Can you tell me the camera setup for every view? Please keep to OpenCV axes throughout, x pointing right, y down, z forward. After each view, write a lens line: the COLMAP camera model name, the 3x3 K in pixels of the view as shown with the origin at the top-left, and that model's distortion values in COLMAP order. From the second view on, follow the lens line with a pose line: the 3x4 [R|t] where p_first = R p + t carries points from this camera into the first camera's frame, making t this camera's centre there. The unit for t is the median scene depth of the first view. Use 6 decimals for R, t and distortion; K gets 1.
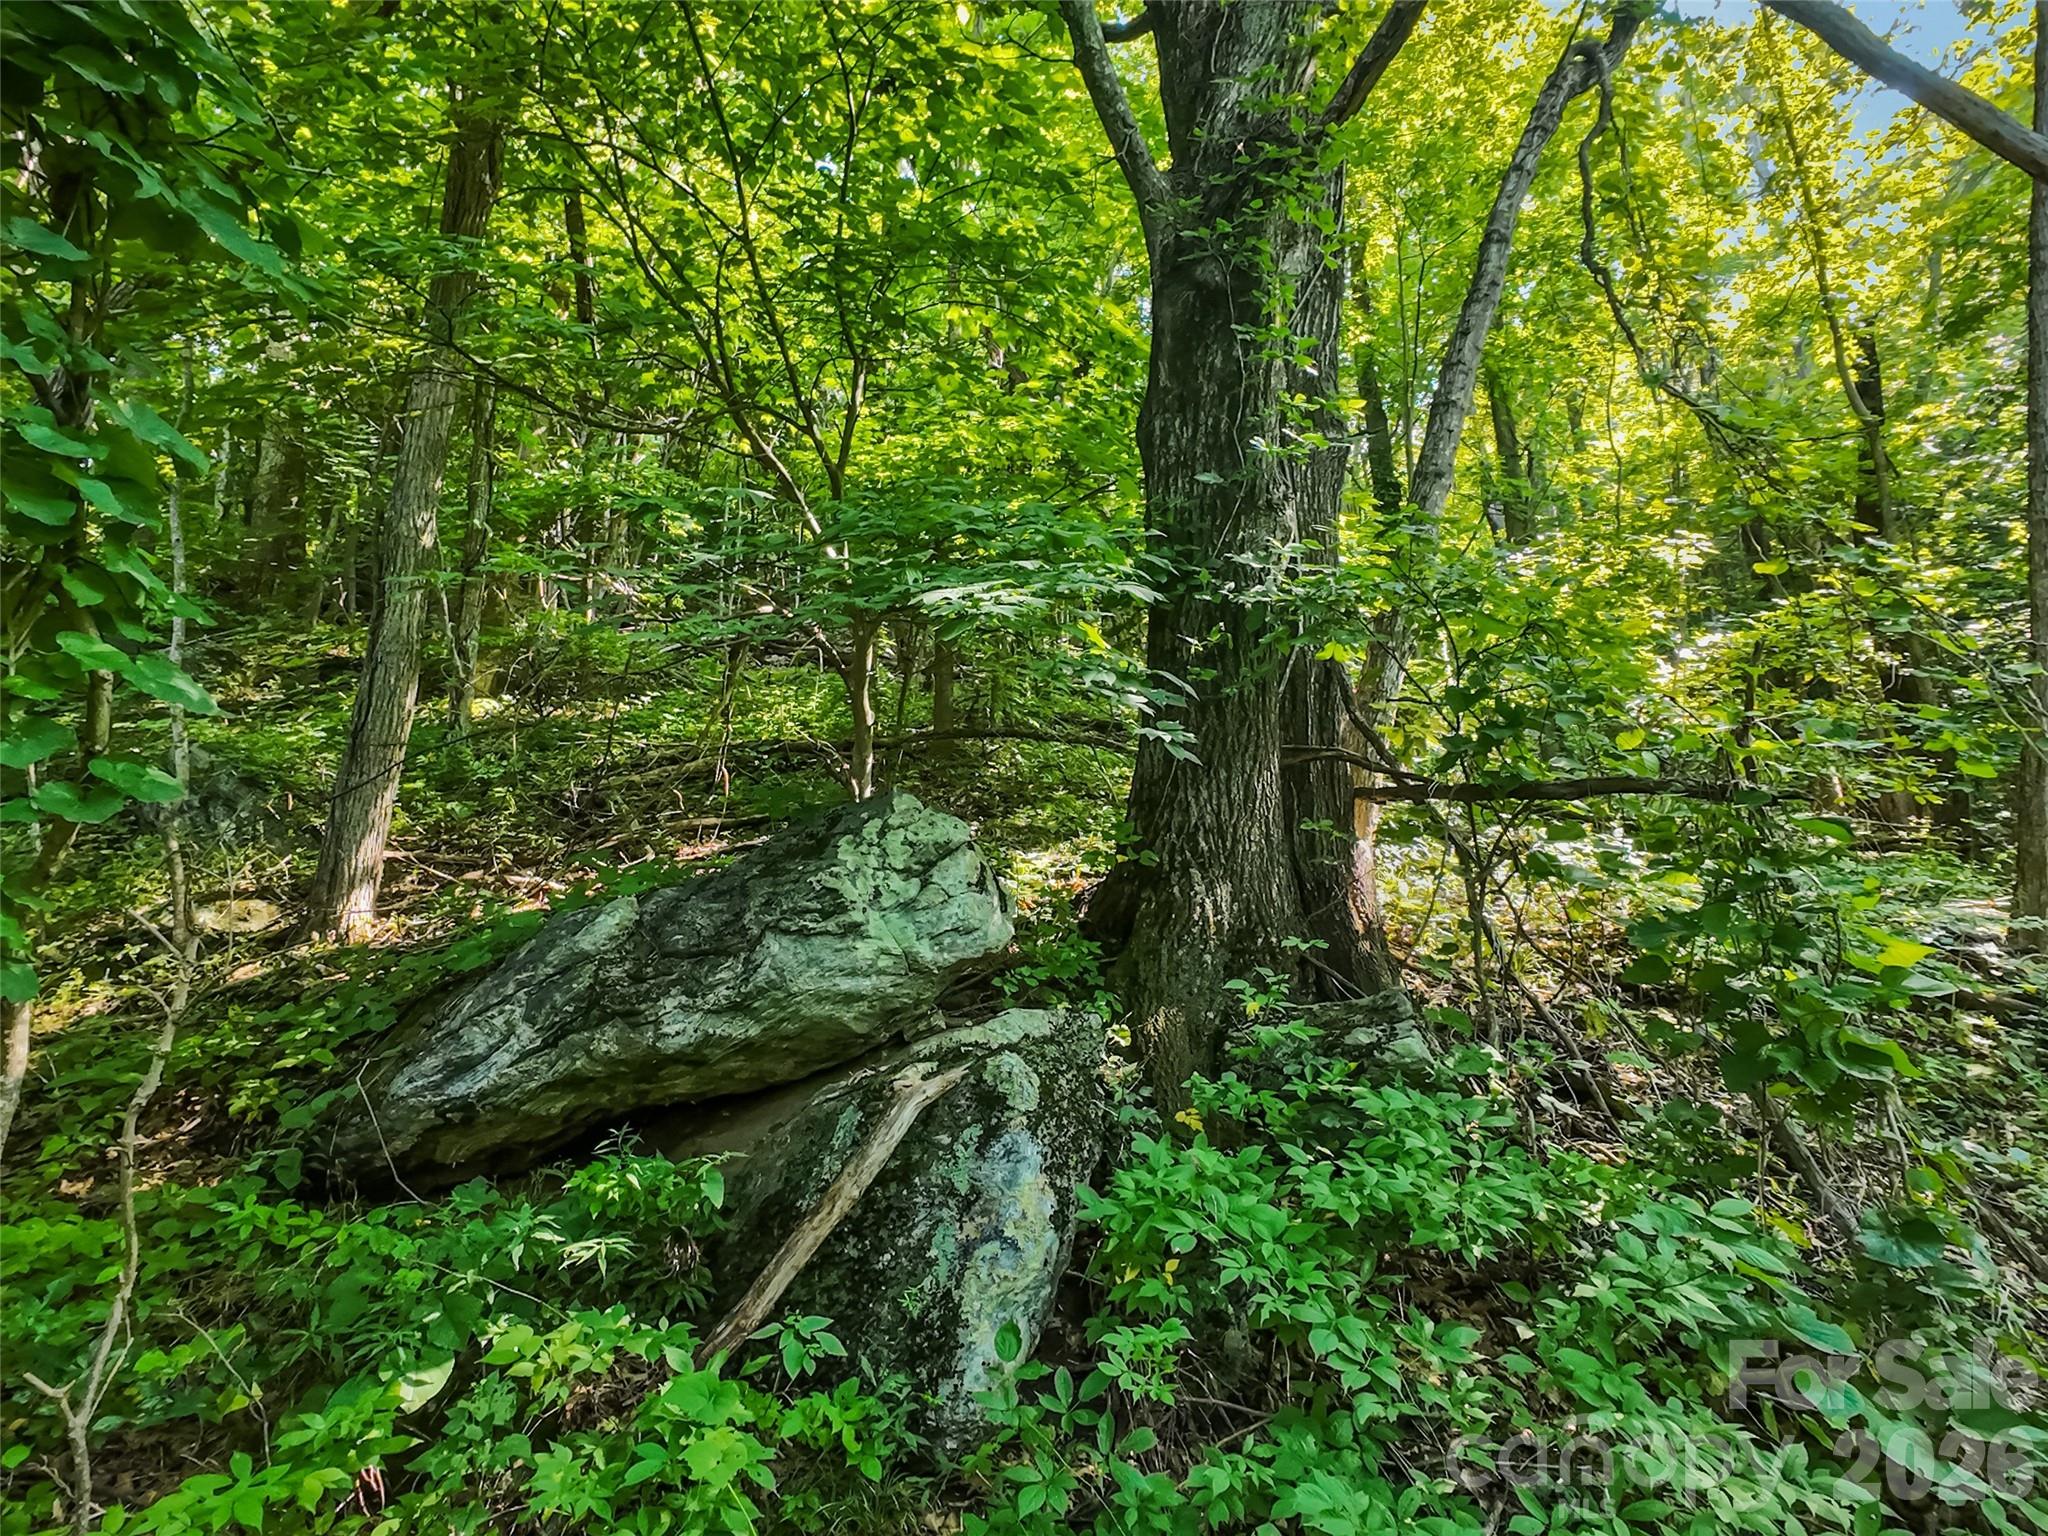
lens RADIAL K [[1068.2, 0, 1026.7], [0, 1068.2, 761.8], [0, 0, 1]] dist [0.000090, 0.001047]
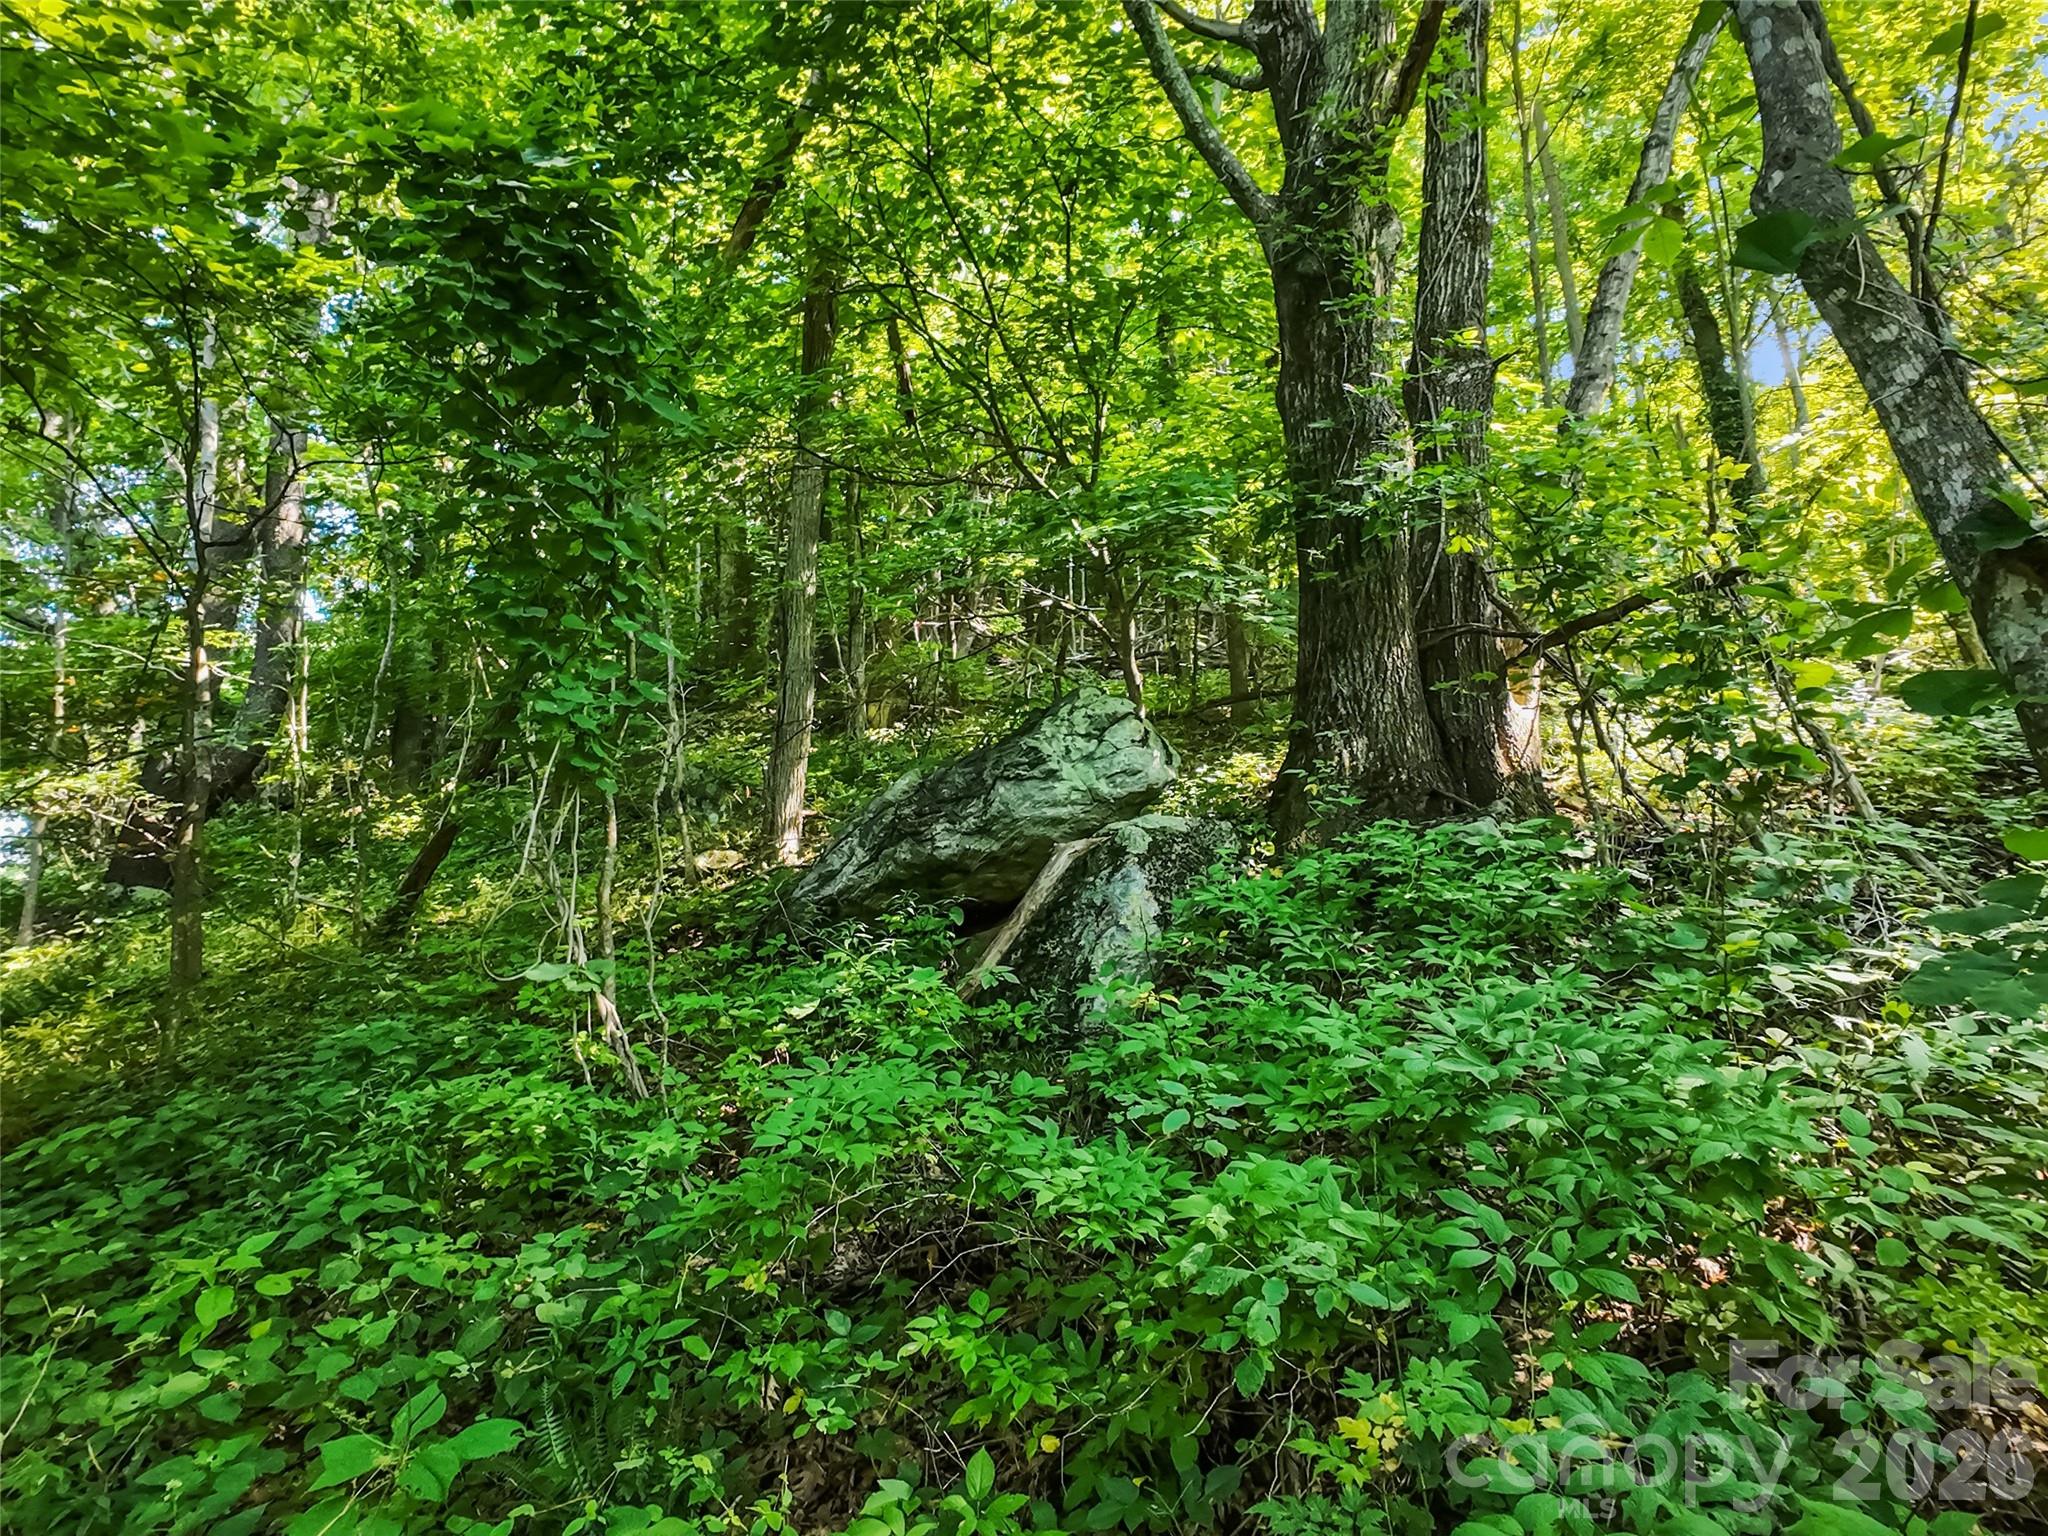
lens RADIAL K [[1068.2, 0, 1026.7], [0, 1068.2, 761.8], [0, 0, 1]] dist [0.000090, 0.001047]
pose [[0.928757, -0.106603, -0.355030, 0.323576], [0.096673, 0.994269, -0.045647, 0.198367], [0.357861, 0.008074, 0.933740, -0.382574]]
